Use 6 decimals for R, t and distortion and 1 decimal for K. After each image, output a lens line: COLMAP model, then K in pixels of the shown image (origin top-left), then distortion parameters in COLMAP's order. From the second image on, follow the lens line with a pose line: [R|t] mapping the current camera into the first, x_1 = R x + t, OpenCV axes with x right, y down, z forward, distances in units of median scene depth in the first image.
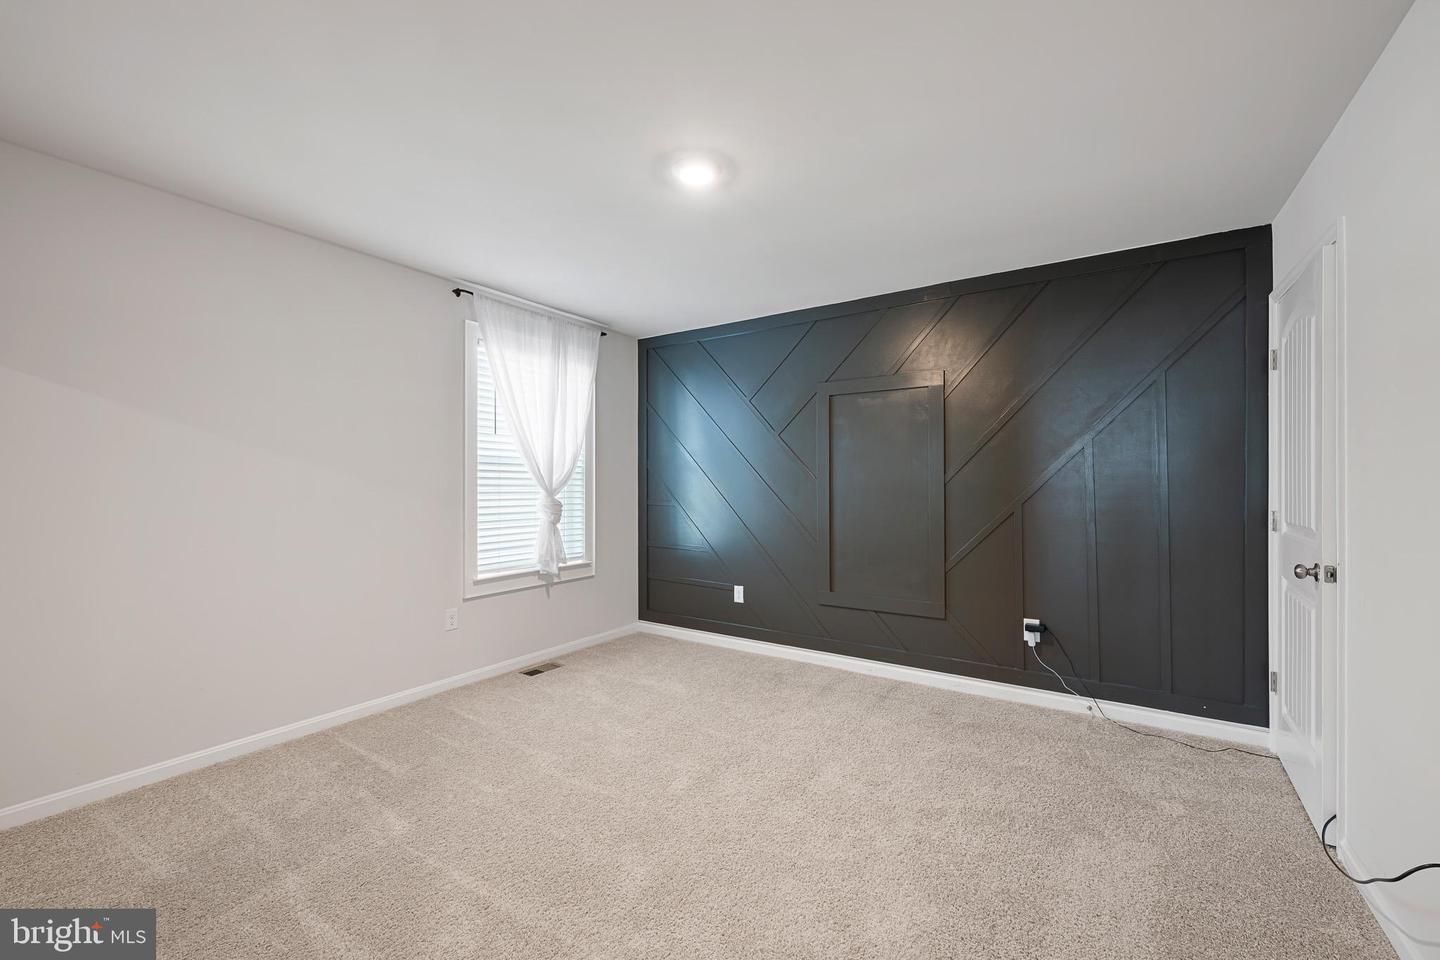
lens RADIAL K [[545.6, 0, 720.0], [0, 545.6, 480.0], [0, 0, 1]] dist [-0.000186, -0.000048]
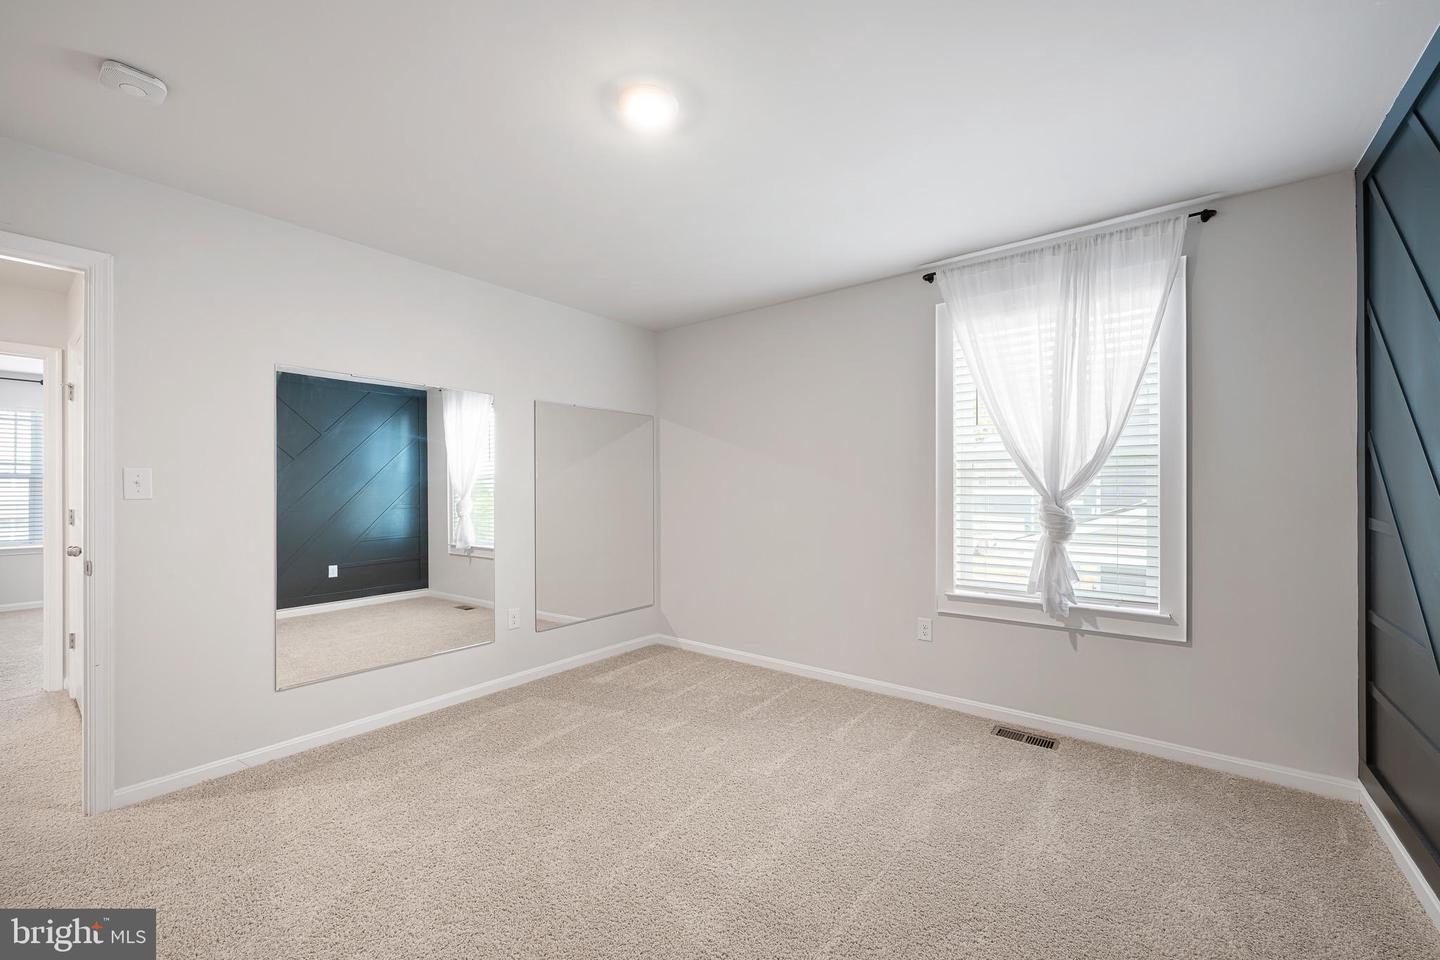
lens RADIAL K [[588.7, 0, 720.0], [0, 588.7, 480.0], [0, 0, 1]] dist [-0.000482, -0.000047]
pose [[-0.046154, -0.007421, -0.998907, 0.479559], [0.011919, 0.999897, -0.007979, 0.001791], [0.998863, -0.012274, -0.046061, 0.622252]]
